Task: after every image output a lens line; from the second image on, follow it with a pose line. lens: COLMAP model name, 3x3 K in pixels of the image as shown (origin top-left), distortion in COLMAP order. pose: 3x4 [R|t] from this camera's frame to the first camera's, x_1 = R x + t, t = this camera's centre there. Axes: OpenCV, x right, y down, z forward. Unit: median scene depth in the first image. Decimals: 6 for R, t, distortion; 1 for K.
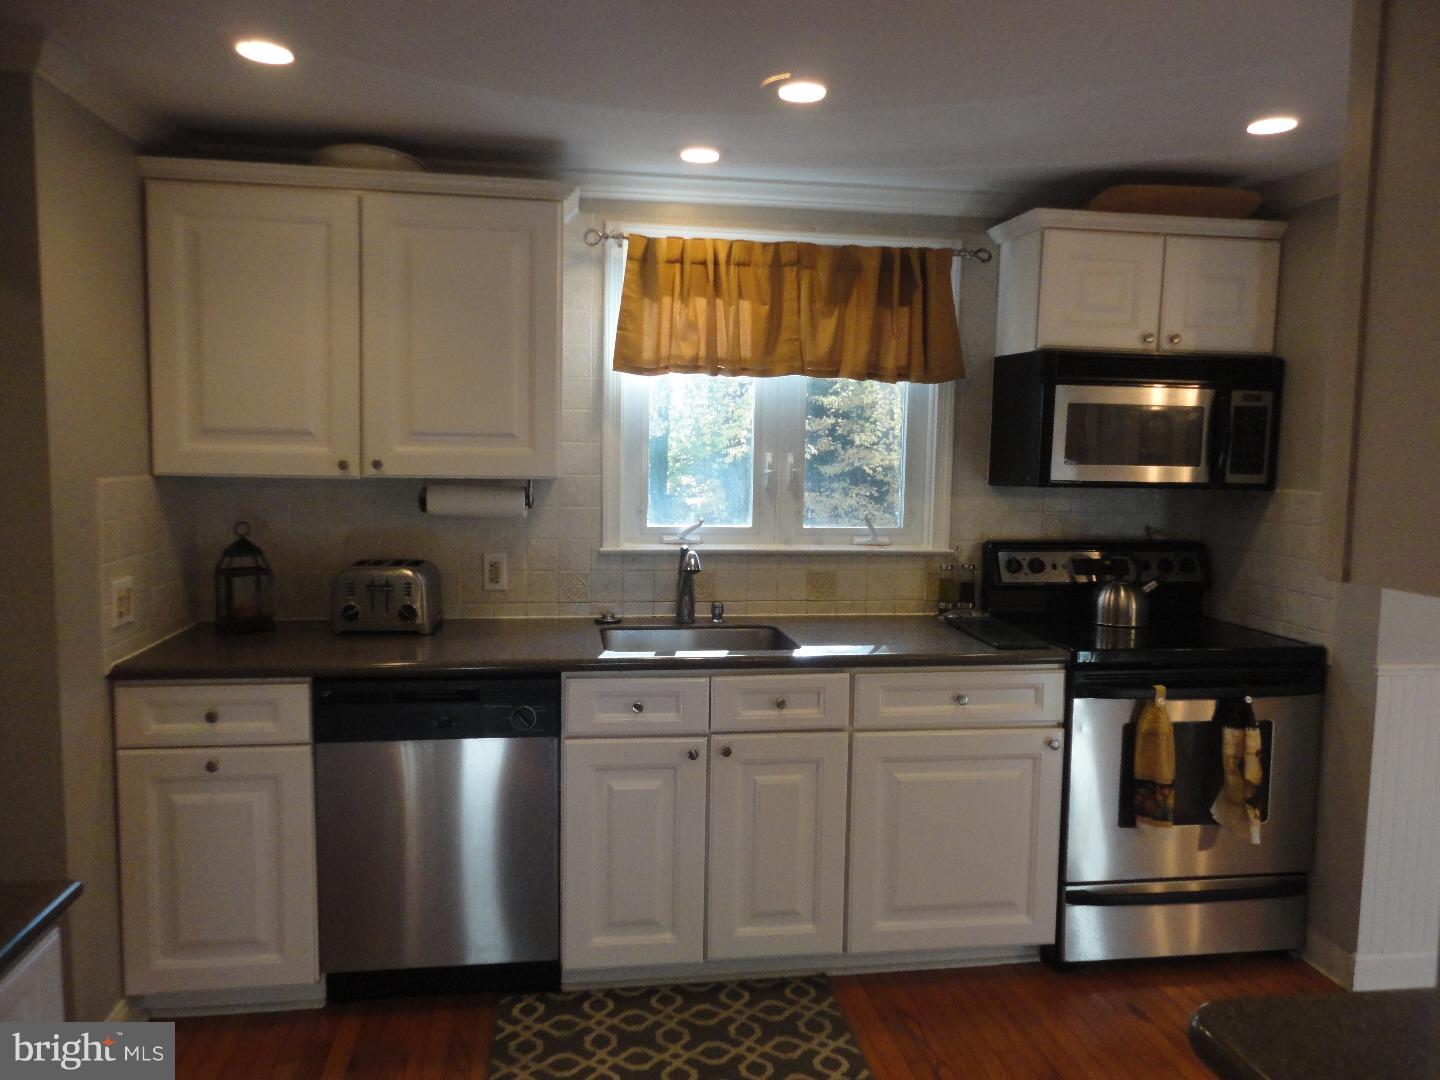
lens RADIAL K [[1054.5, 0, 714.1], [0, 1054.5, 536.8], [0, 0, 1]] dist [0.011550, -0.004106]
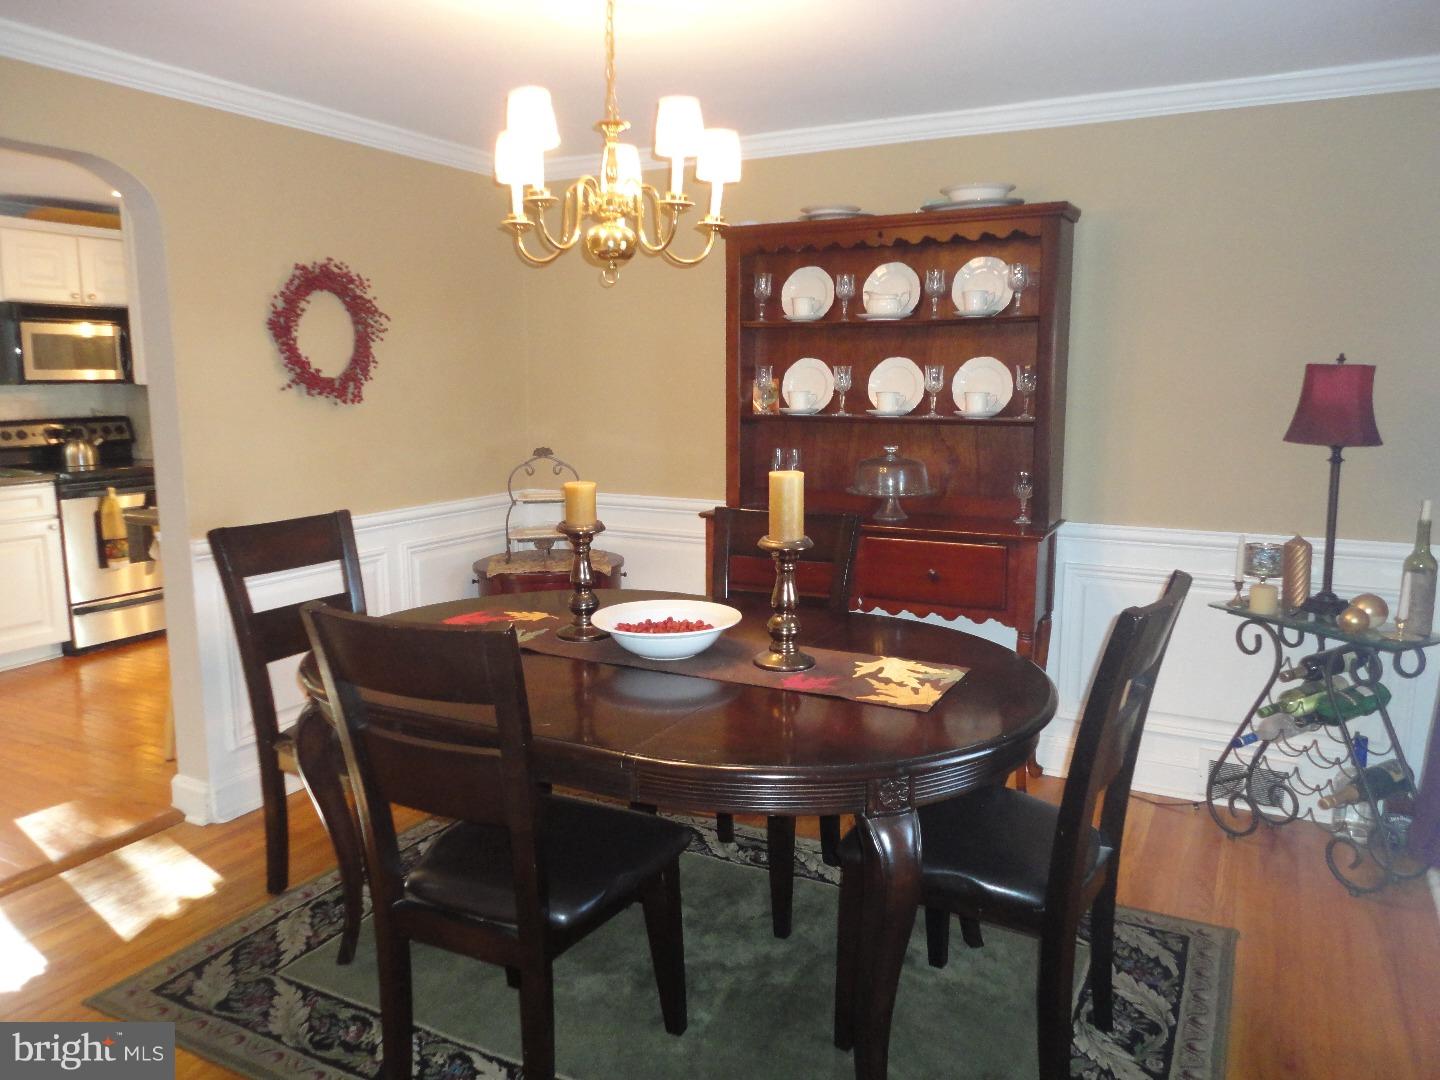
lens RADIAL K [[1054.5, 0, 713.0], [0, 1054.5, 538.1], [0, 0, 1]] dist [0.011550, -0.004106]
pose [[0.606749, -0.139460, 0.782564, -0.394094], [0.084463, 0.990227, 0.110981, 0.107388], [-0.790394, -0.001240, 0.612598, -0.951983]]
